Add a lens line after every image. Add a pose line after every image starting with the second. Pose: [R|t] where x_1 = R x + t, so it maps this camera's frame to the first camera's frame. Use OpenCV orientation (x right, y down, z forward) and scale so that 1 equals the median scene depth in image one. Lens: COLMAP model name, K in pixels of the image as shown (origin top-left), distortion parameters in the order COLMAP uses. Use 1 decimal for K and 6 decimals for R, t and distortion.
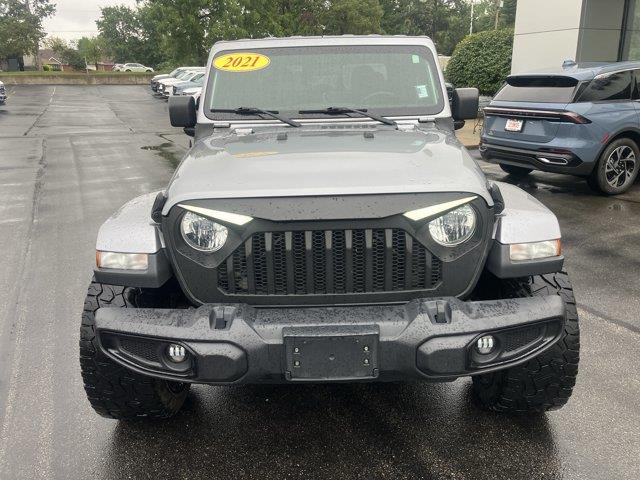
lens RADIAL K [[548.6, 0, 320.0], [0, 548.6, 240.0], [0, 0, 1]] dist [0.005684, -0.009091]
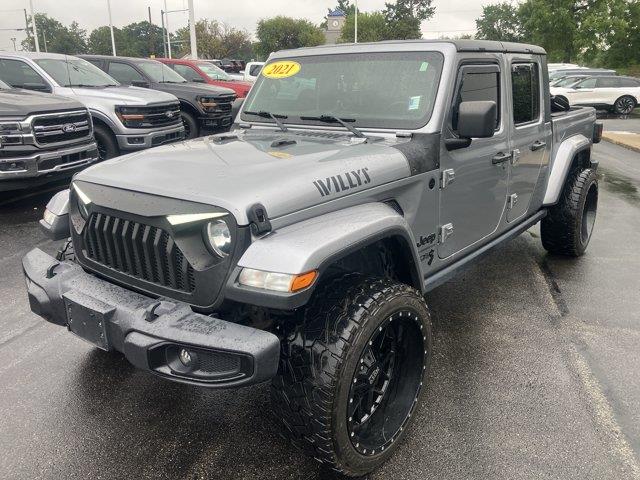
lens RADIAL K [[548.6, 0, 320.0], [0, 548.6, 240.0], [0, 0, 1]] dist [0.005684, -0.009091]
pose [[0.766373, 0.192118, -0.612995, 0.656018], [-0.187595, 0.979569, 0.072473, -0.085673], [0.614395, 0.059453, 0.786756, 0.208235]]
